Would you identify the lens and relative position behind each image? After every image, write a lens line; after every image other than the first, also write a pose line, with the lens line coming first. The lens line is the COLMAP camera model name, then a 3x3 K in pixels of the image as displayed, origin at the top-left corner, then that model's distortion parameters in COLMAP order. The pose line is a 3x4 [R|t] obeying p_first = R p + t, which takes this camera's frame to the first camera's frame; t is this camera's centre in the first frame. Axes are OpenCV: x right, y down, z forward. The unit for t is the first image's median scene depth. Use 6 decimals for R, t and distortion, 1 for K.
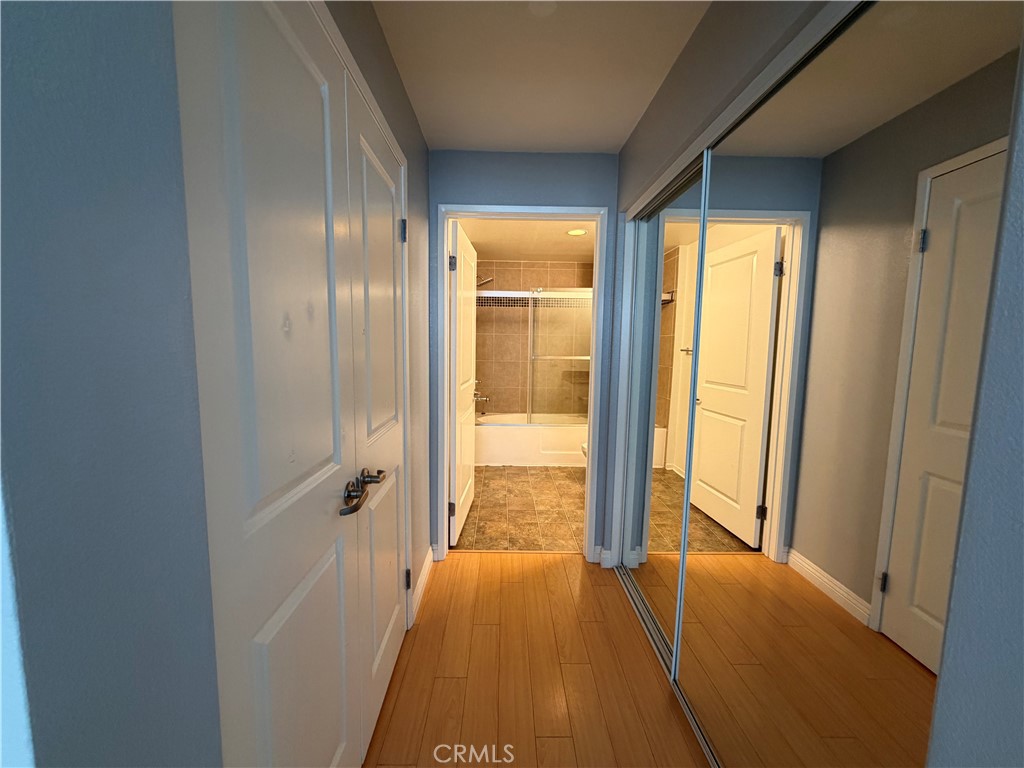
lens RADIAL K [[412.5, 0, 512.0], [0, 412.5, 384.0], [0, 0, 1]] dist [0.003202, 0.000534]
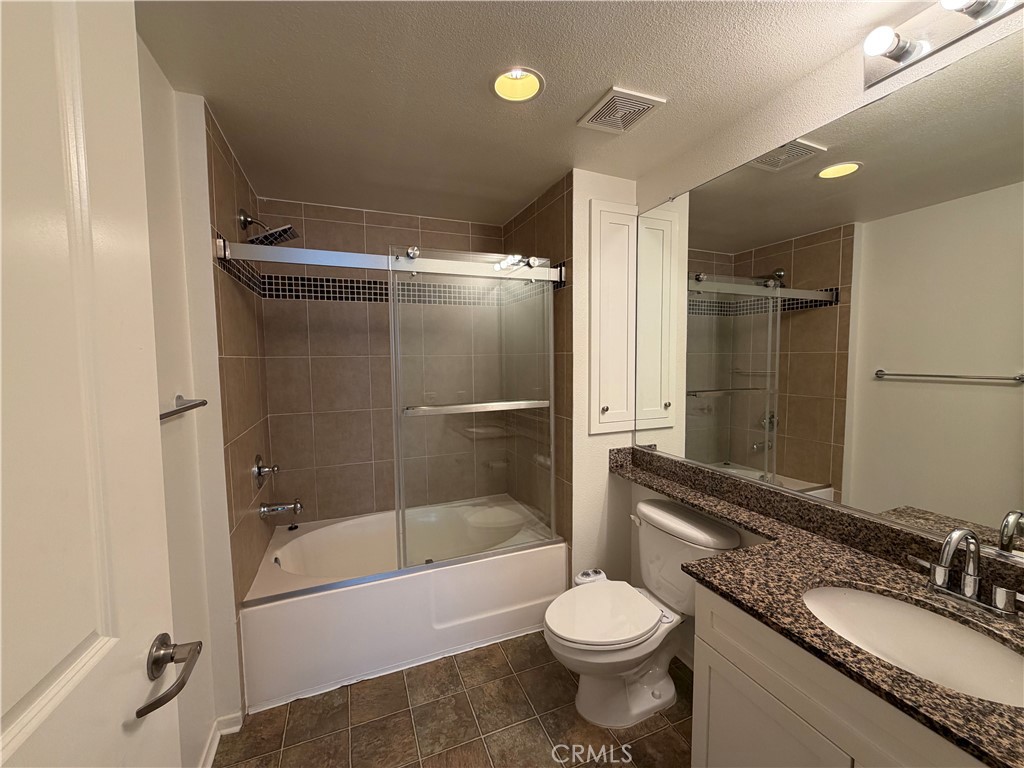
lens RADIAL K [[412.5, 0, 512.0], [0, 412.5, 384.0], [0, 0, 1]] dist [0.003202, 0.000534]
pose [[0.936055, -0.049861, 0.348302, 0.013833], [0.062233, 0.997763, -0.024416, -0.125255], [-0.346305, 0.044531, 0.937064, 0.924347]]
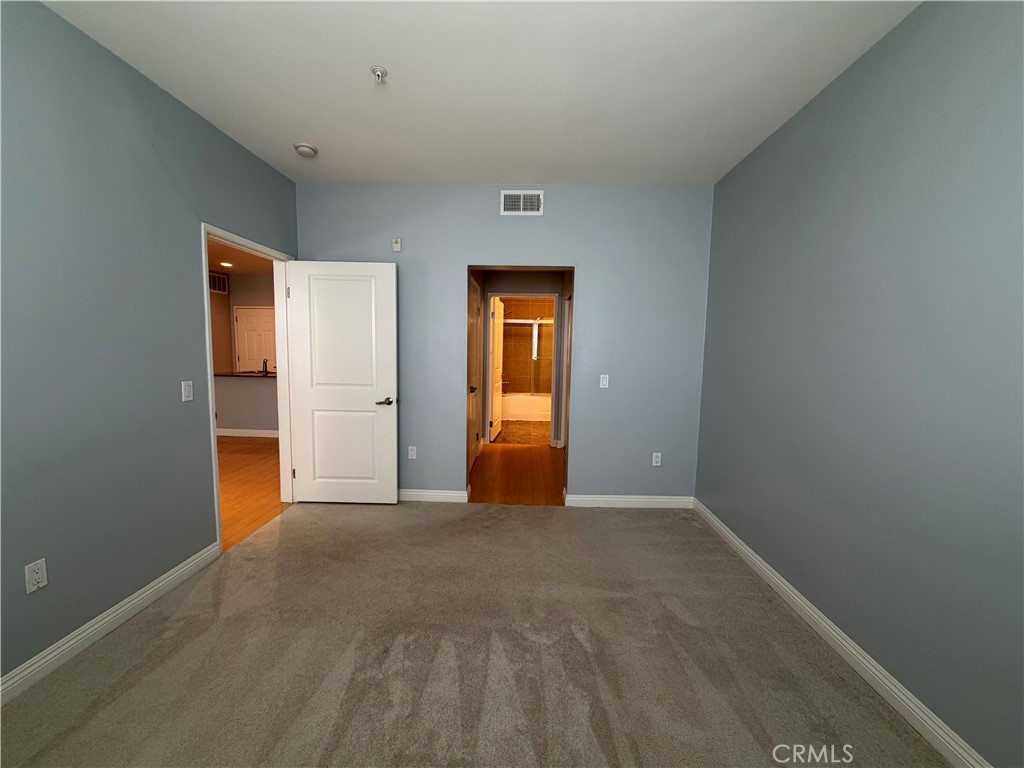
lens RADIAL K [[412.5, 0, 512.0], [0, 412.5, 384.0], [0, 0, 1]] dist [0.003202, 0.000534]
pose [[0.998456, 0.008918, -0.054823, 0.085313], [-0.009435, 0.999913, -0.009185, 0.103103], [0.054736, 0.009688, 0.998454, -1.206349]]
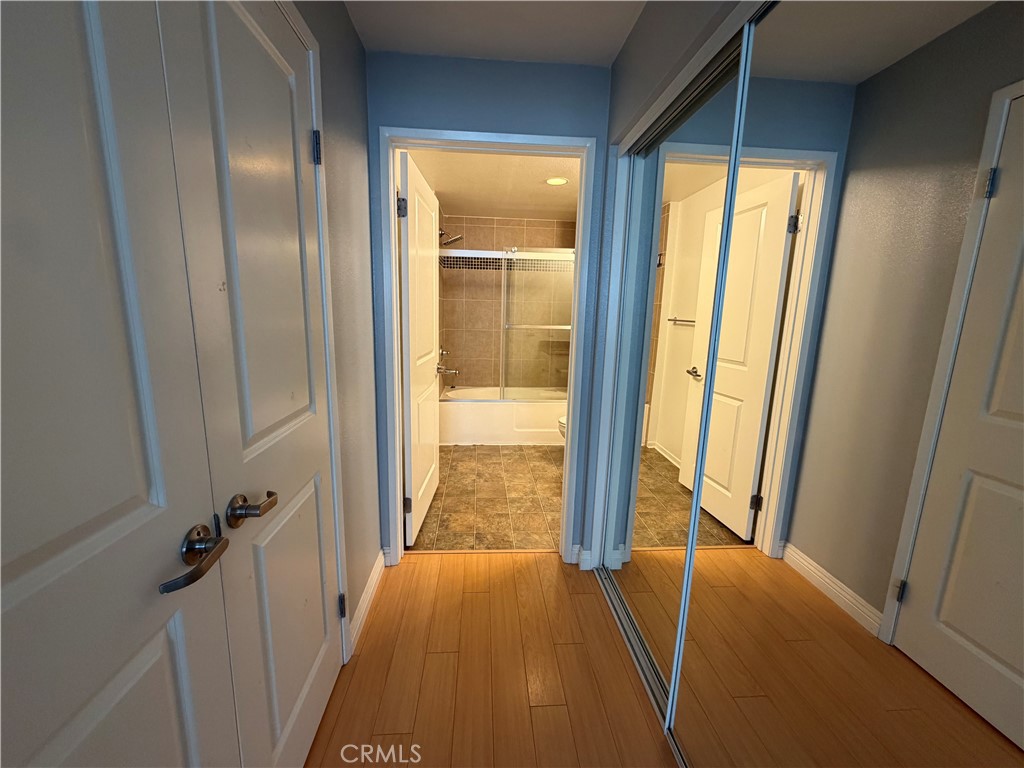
lens RADIAL K [[412.5, 0, 512.0], [0, 412.5, 384.0], [0, 0, 1]] dist [0.003202, 0.000534]
pose [[0.998530, 0.000952, 0.054191, 0.023338], [-0.005086, 0.997079, 0.076208, -0.012744], [-0.053960, -0.076372, 0.995618, 0.153094]]
